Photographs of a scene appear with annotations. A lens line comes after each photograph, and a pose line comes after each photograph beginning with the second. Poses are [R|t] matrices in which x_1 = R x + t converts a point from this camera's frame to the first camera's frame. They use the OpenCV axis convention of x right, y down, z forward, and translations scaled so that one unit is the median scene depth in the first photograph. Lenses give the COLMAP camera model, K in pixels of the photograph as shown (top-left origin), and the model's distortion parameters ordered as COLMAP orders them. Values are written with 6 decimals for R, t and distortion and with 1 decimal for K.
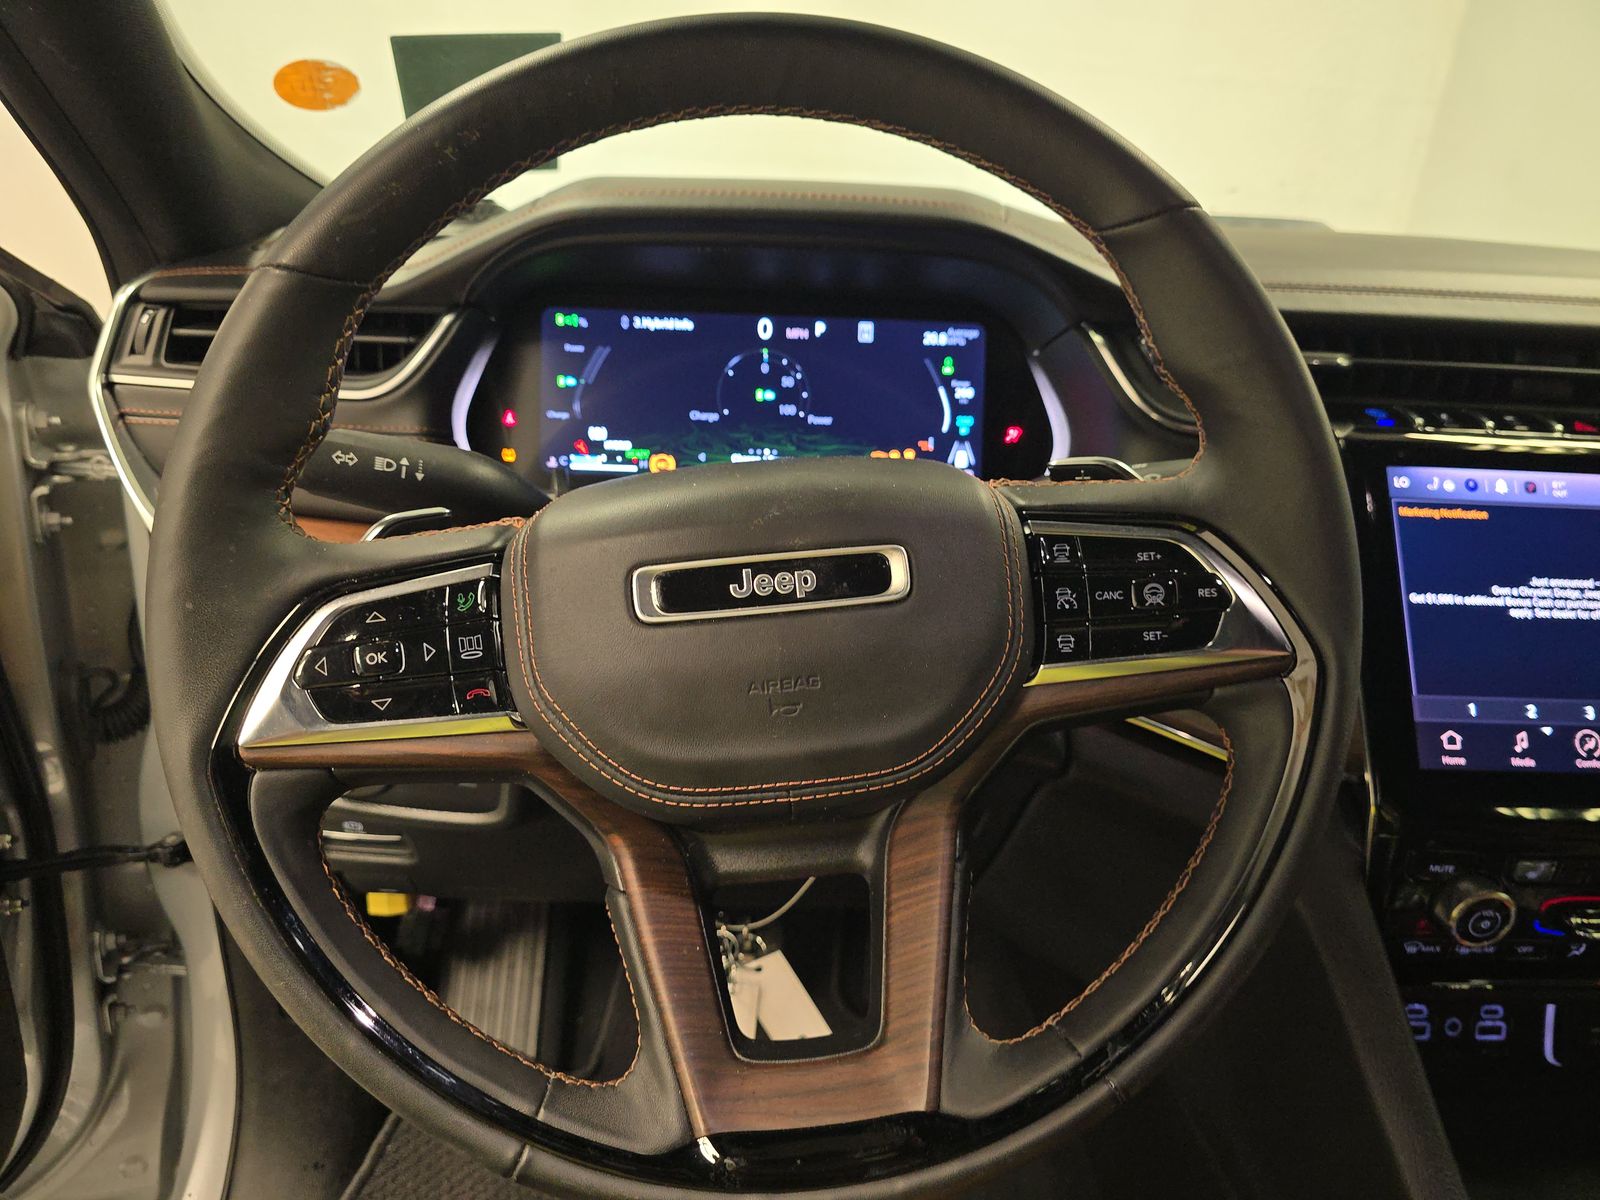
lens RADIAL K [[1085.8, 0, 805.6], [0, 1085.8, 604.7], [0, 0, 1]] dist [0.048880, -0.070592]
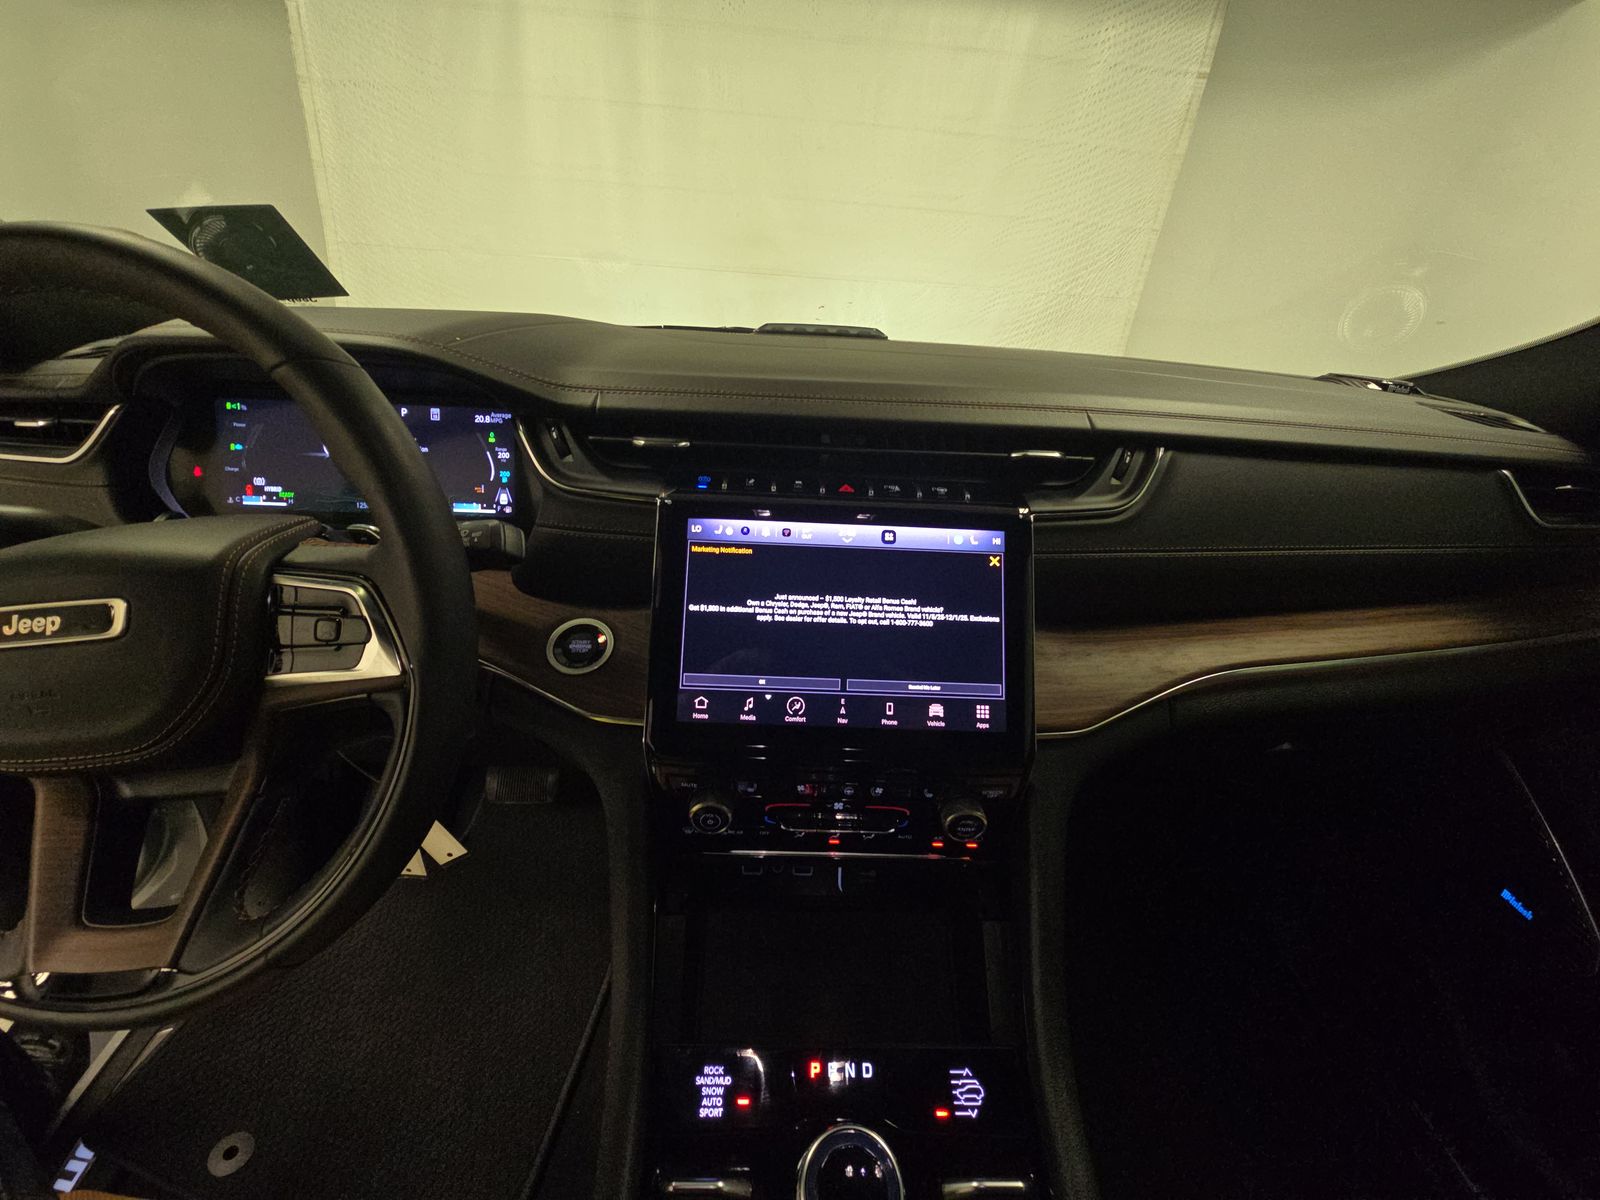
lens RADIAL K [[633.6, 0, 798.9], [0, 633.6, 597.1], [0, 0, 1]] dist [0.008541, -0.000038]
pose [[0.999565, 0.010910, -0.027391, 0.719515], [-0.008264, 0.995450, 0.094929, -0.103751], [0.028302, -0.094661, 0.995107, 0.131723]]
